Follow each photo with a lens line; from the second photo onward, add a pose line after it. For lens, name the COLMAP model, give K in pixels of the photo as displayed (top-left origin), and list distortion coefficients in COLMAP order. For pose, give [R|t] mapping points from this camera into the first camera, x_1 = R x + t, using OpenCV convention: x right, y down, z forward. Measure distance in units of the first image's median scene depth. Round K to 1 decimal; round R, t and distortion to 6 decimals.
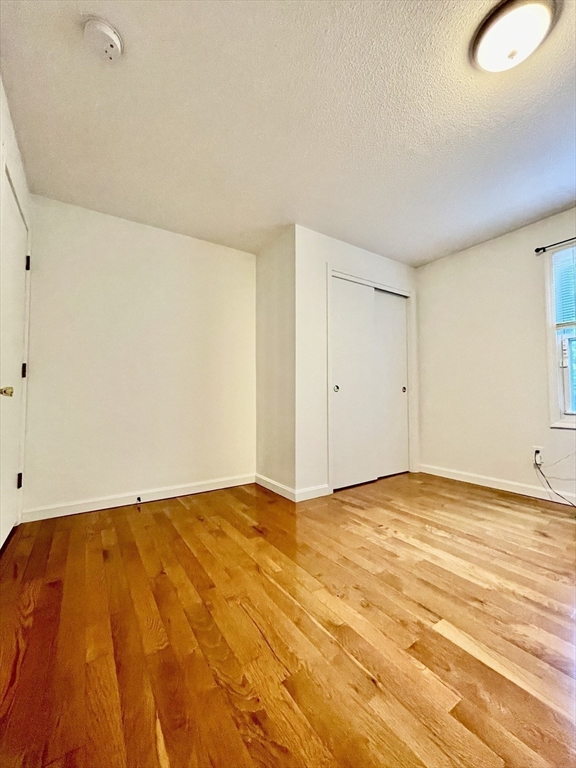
lens RADIAL K [[310.5, 0, 289.4], [0, 310.5, 386.6], [0, 0, 1]] dist [0.002566, -0.000114]
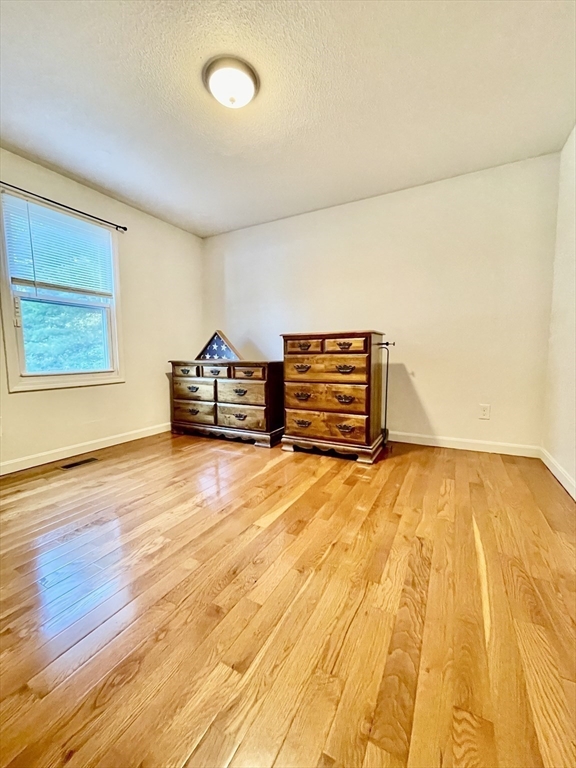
lens RADIAL K [[310.5, 0, 289.3], [0, 310.5, 384.9], [0, 0, 1]] dist [0.002566, -0.000114]
pose [[-0.478571, -0.074778, 0.874859, -0.557588], [-0.014041, 0.996891, 0.077527, 0.046062], [-0.877937, 0.024818, -0.478133, 1.199162]]
